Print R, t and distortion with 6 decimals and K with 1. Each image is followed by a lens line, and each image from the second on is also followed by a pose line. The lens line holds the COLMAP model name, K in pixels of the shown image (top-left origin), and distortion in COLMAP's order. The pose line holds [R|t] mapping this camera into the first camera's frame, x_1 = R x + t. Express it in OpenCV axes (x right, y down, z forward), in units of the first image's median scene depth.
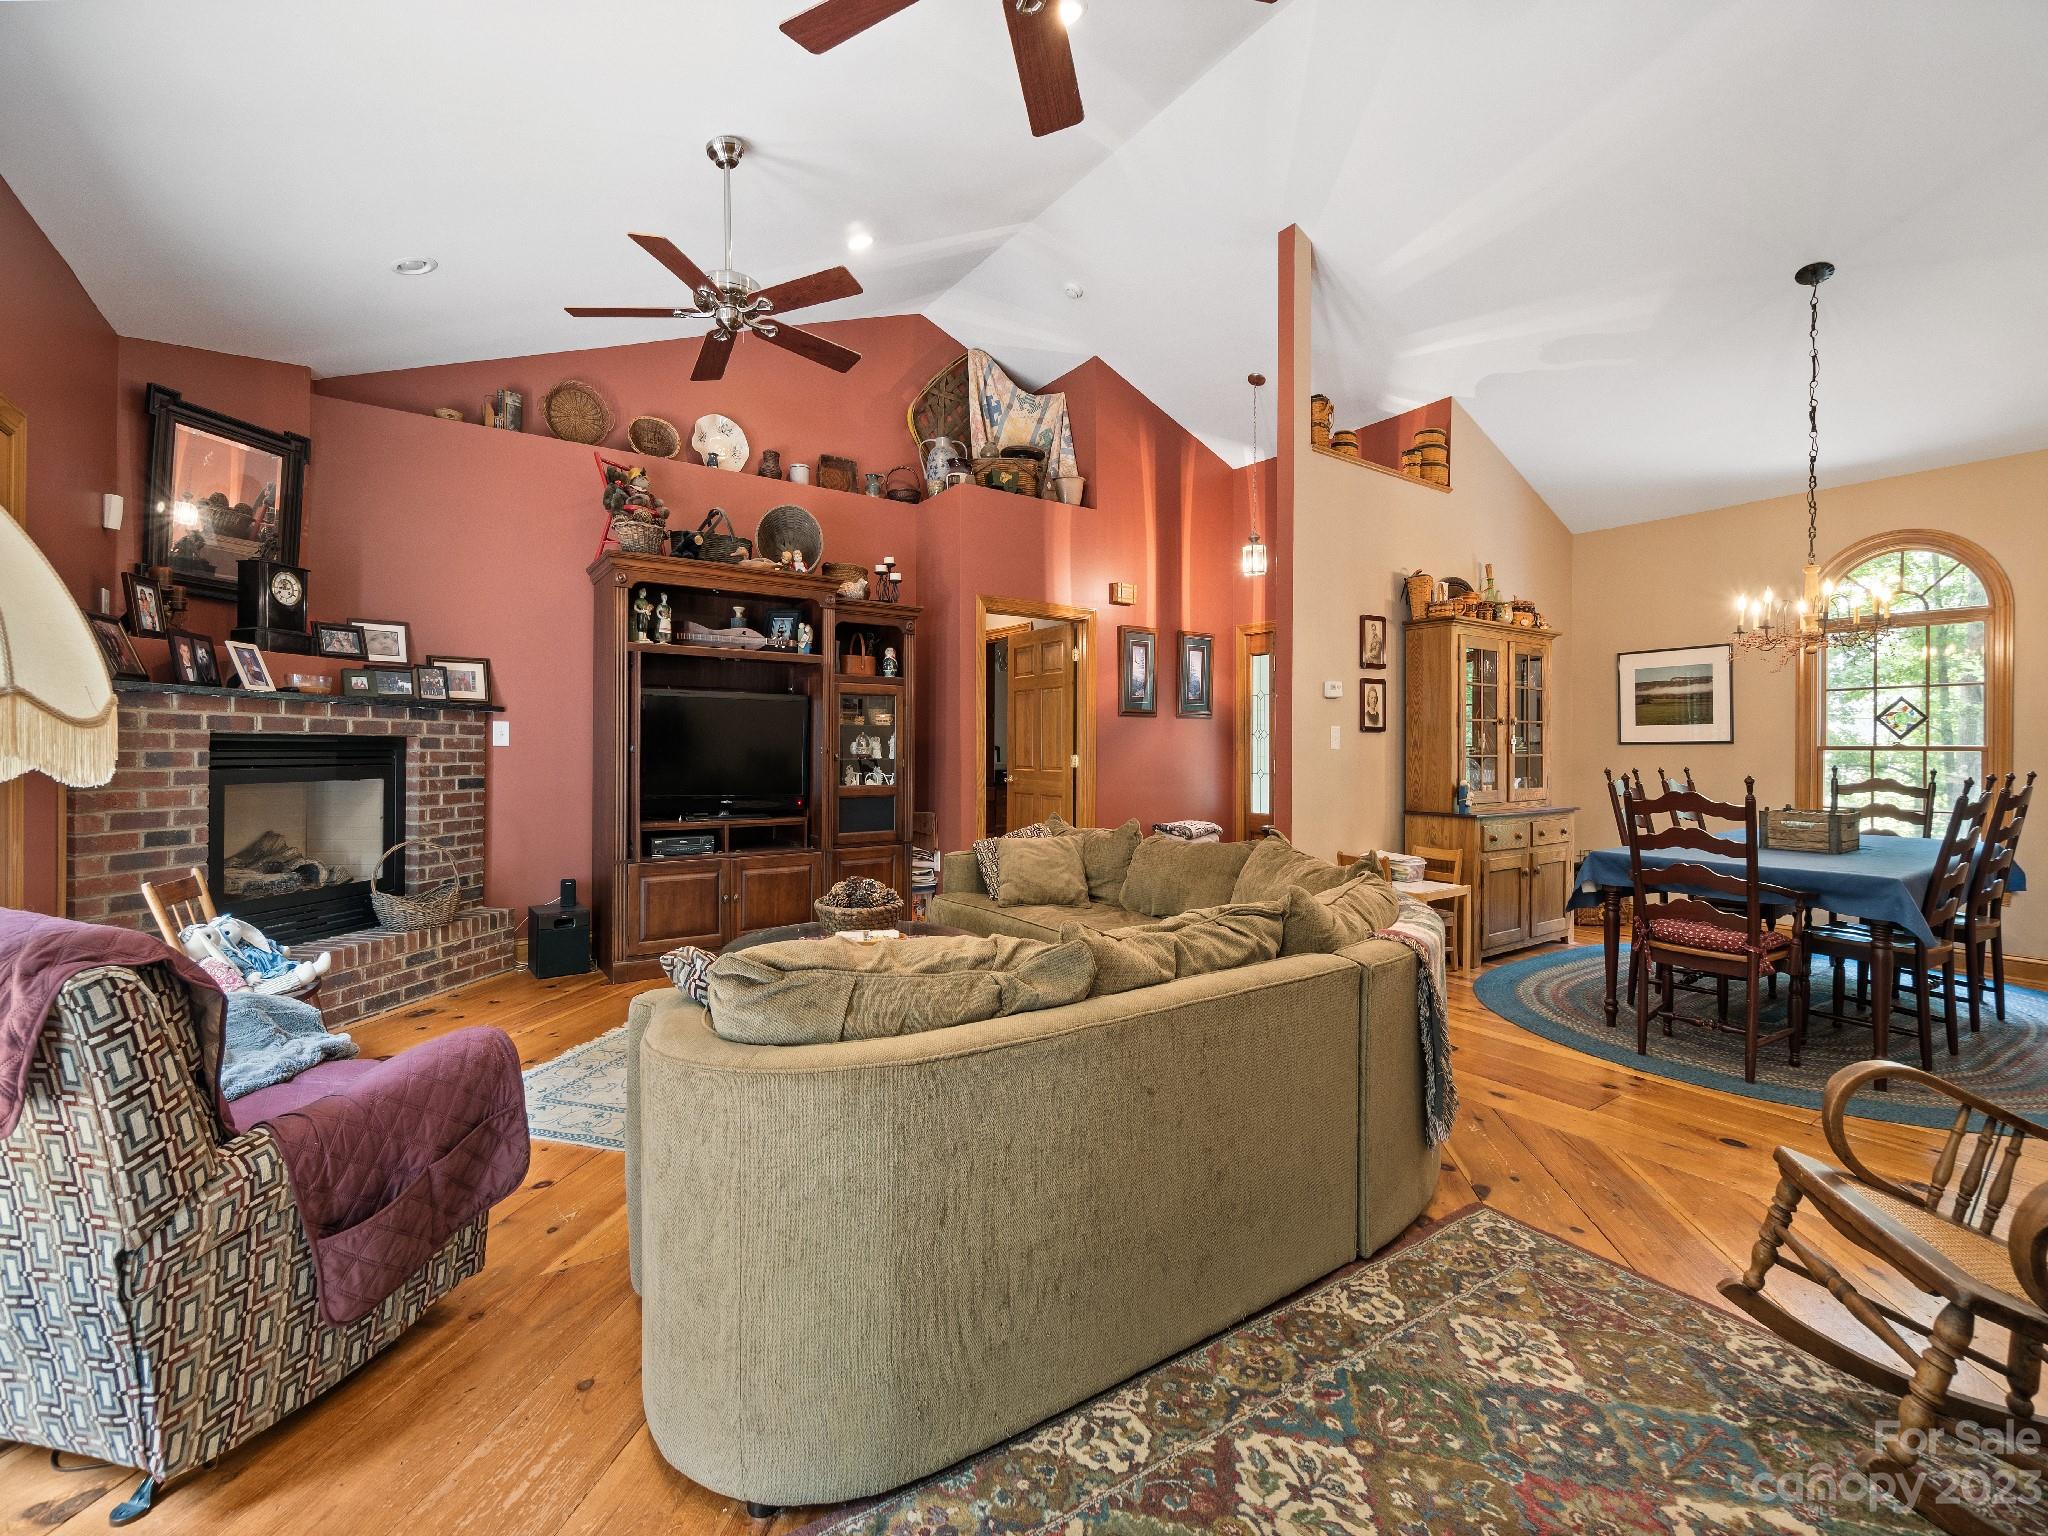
lens RADIAL K [[877.2, 0, 985.7], [0, 877.2, 748.9], [0, 0, 1]] dist [-0.003849, -0.000341]
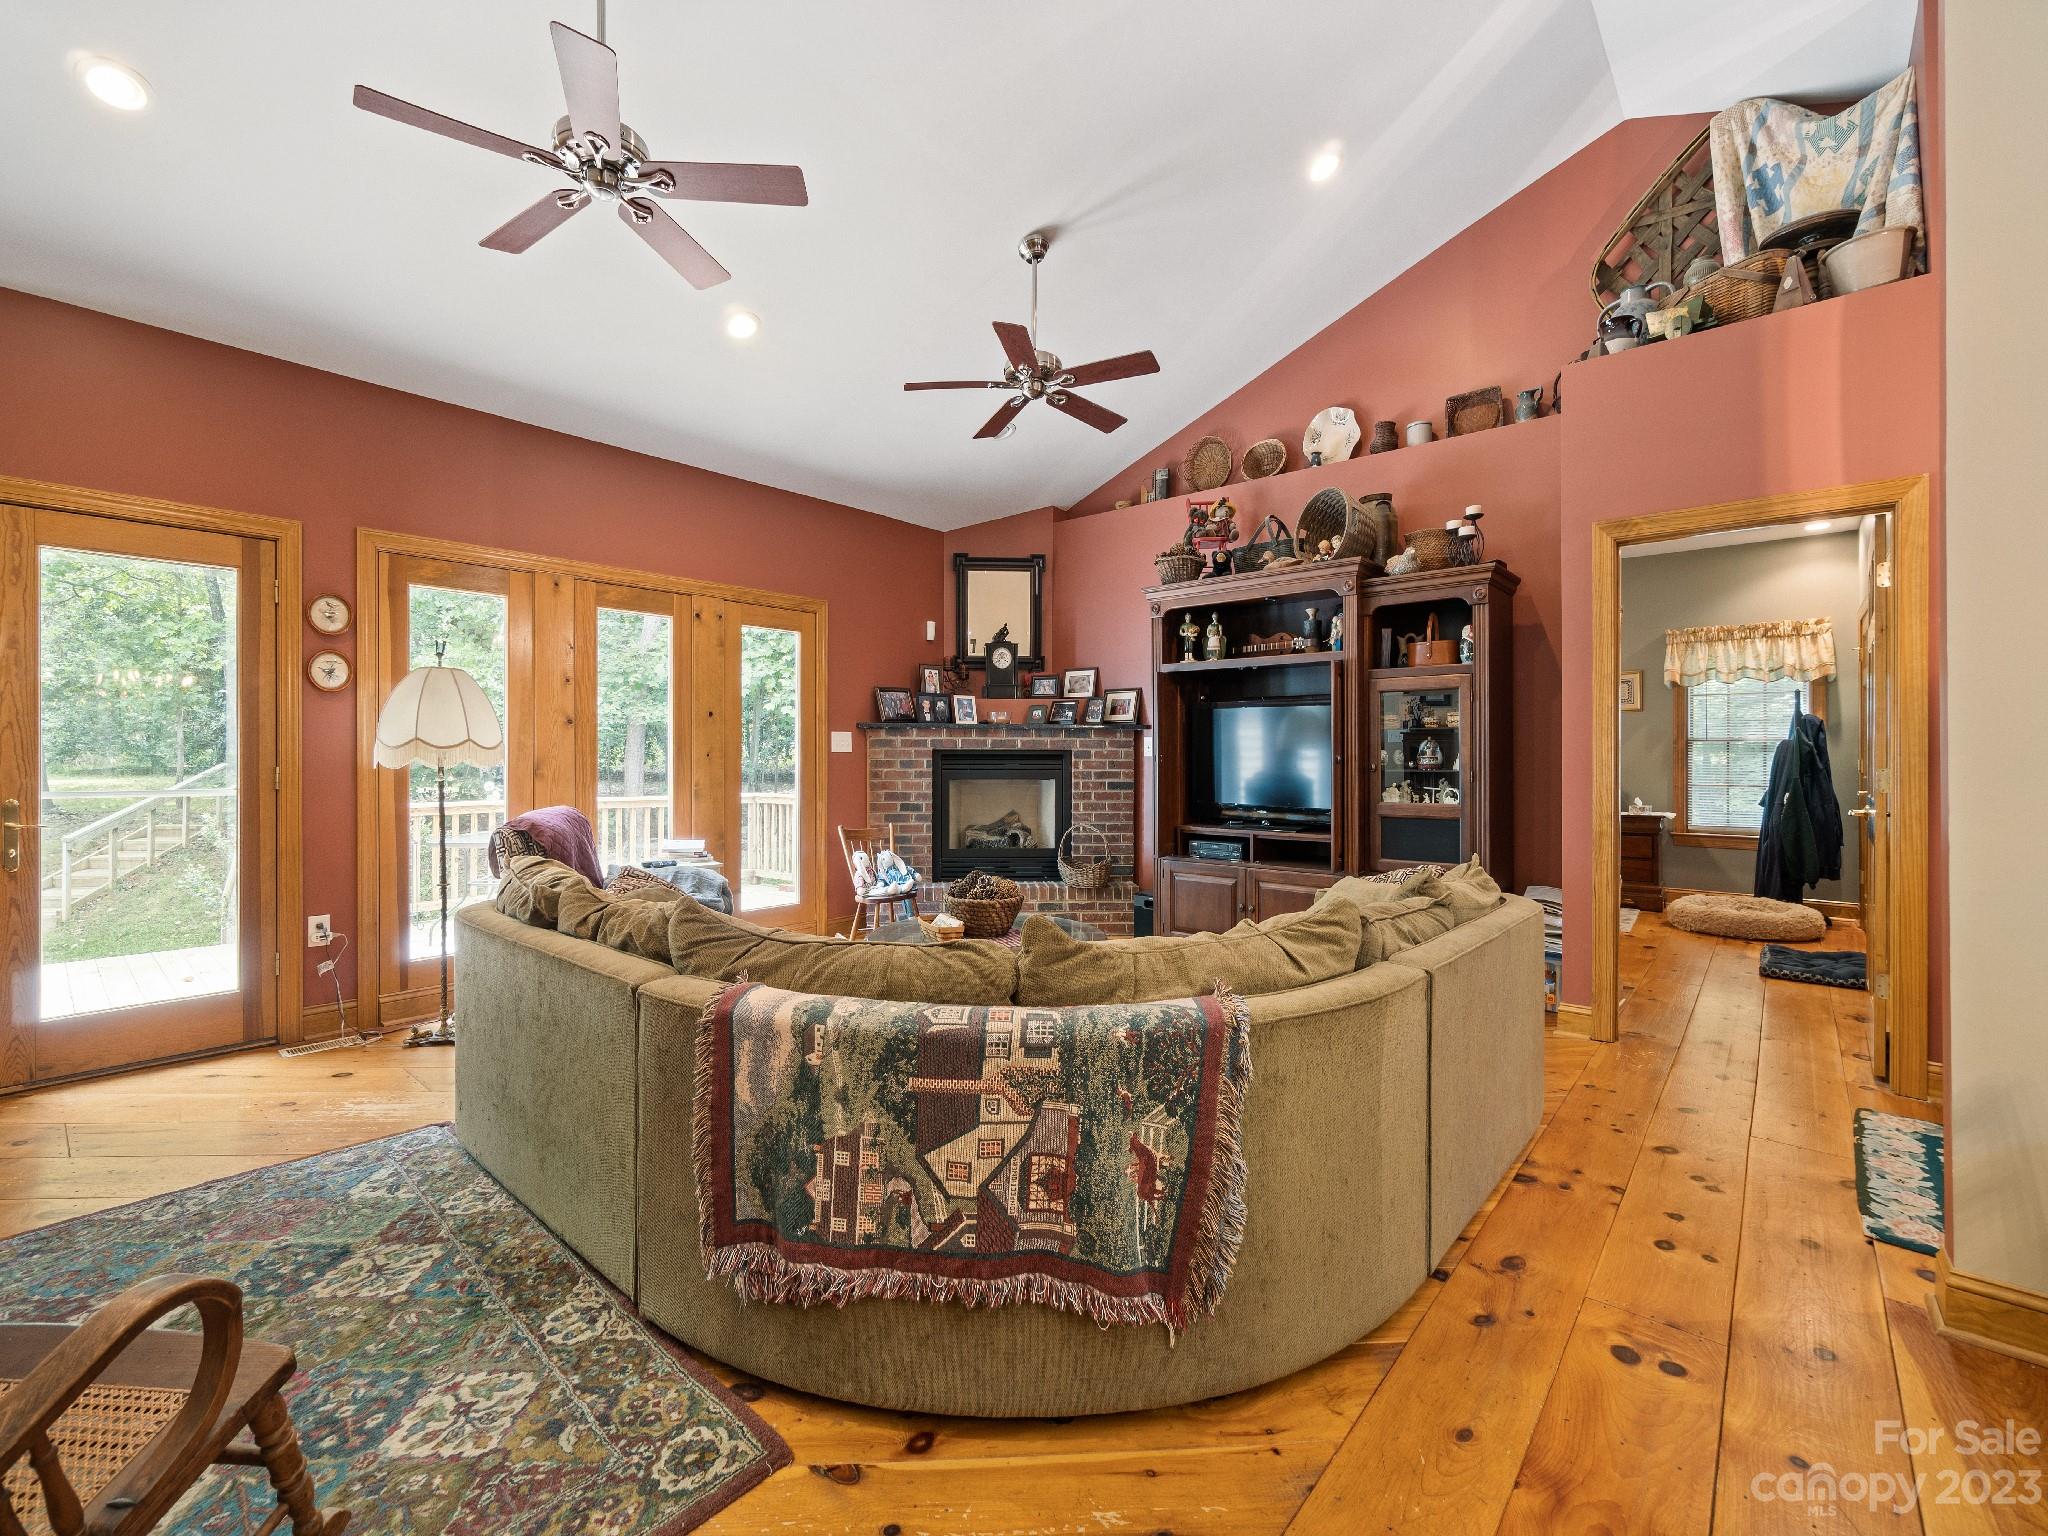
lens RADIAL K [[886.0, 0, 1025.6], [0, 886.0, 761.6], [0, 0, 1]] dist [-0.003543, -0.000081]
pose [[0.265397, 0.000359, -0.964139, 0.674489], [-0.001865, 0.999998, -0.000141, 0.004674], [0.964137, 0.001836, 0.265397, 0.541243]]
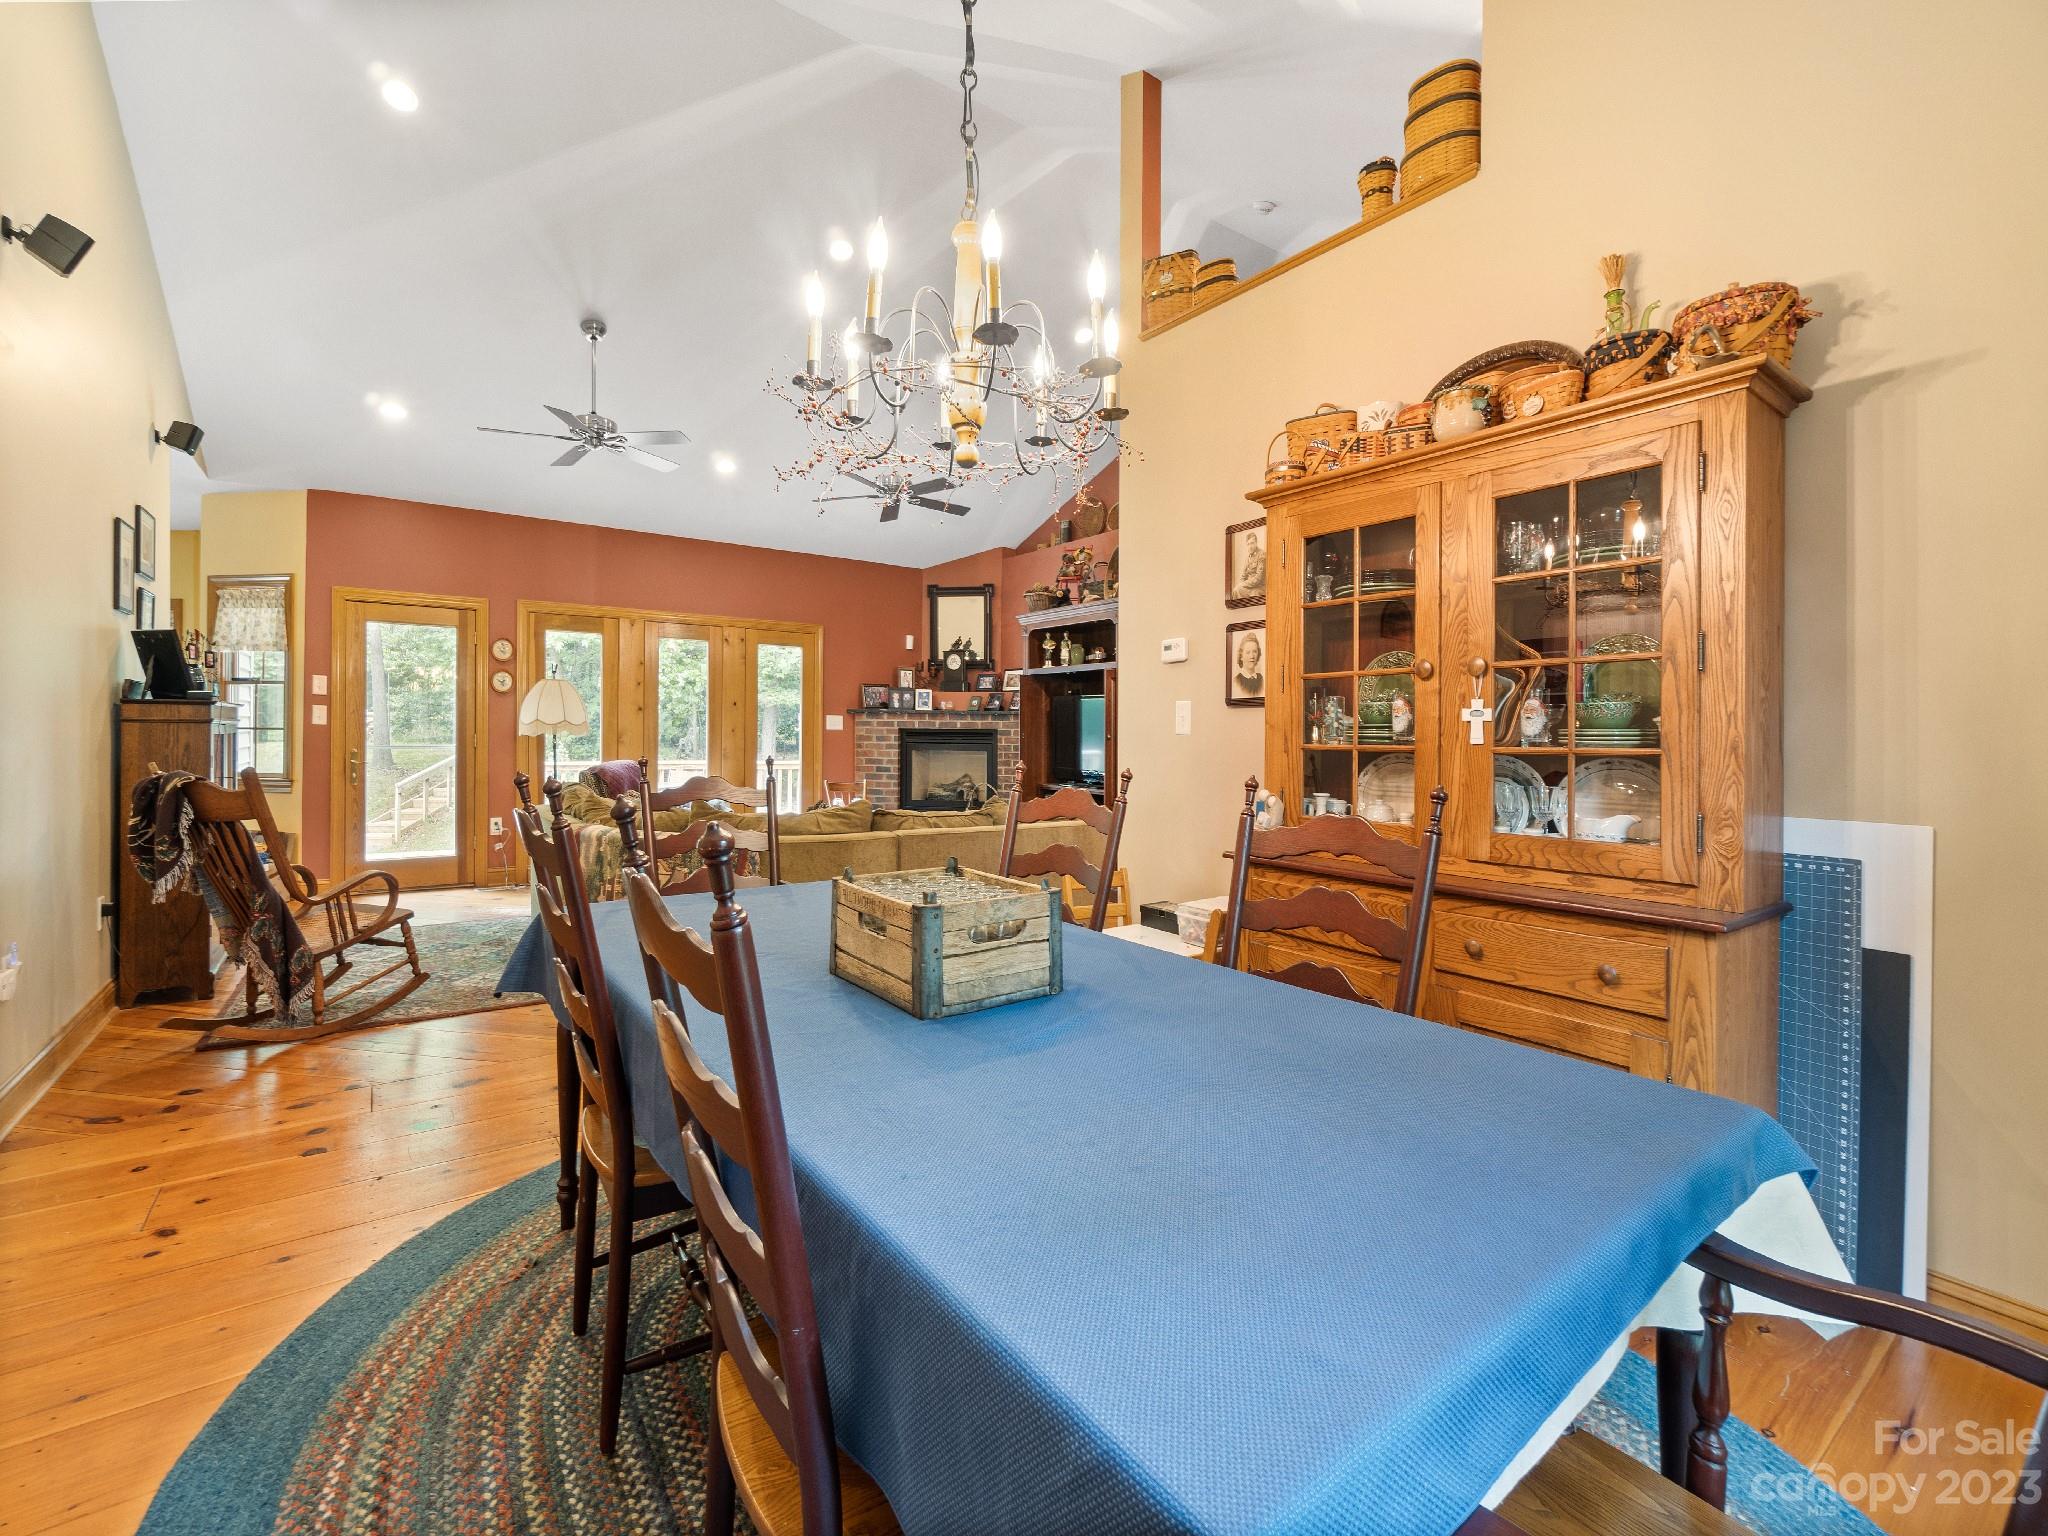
lens RADIAL K [[877.8, 0, 1024.2], [0, 877.8, 744.6], [0, 0, 1]] dist [-0.000521, -0.000073]
pose [[0.049639, 0.005662, -0.998751, 1.229018], [-0.013474, 0.999897, 0.004999, 0.008063], [0.998676, 0.013209, 0.049710, 0.943093]]
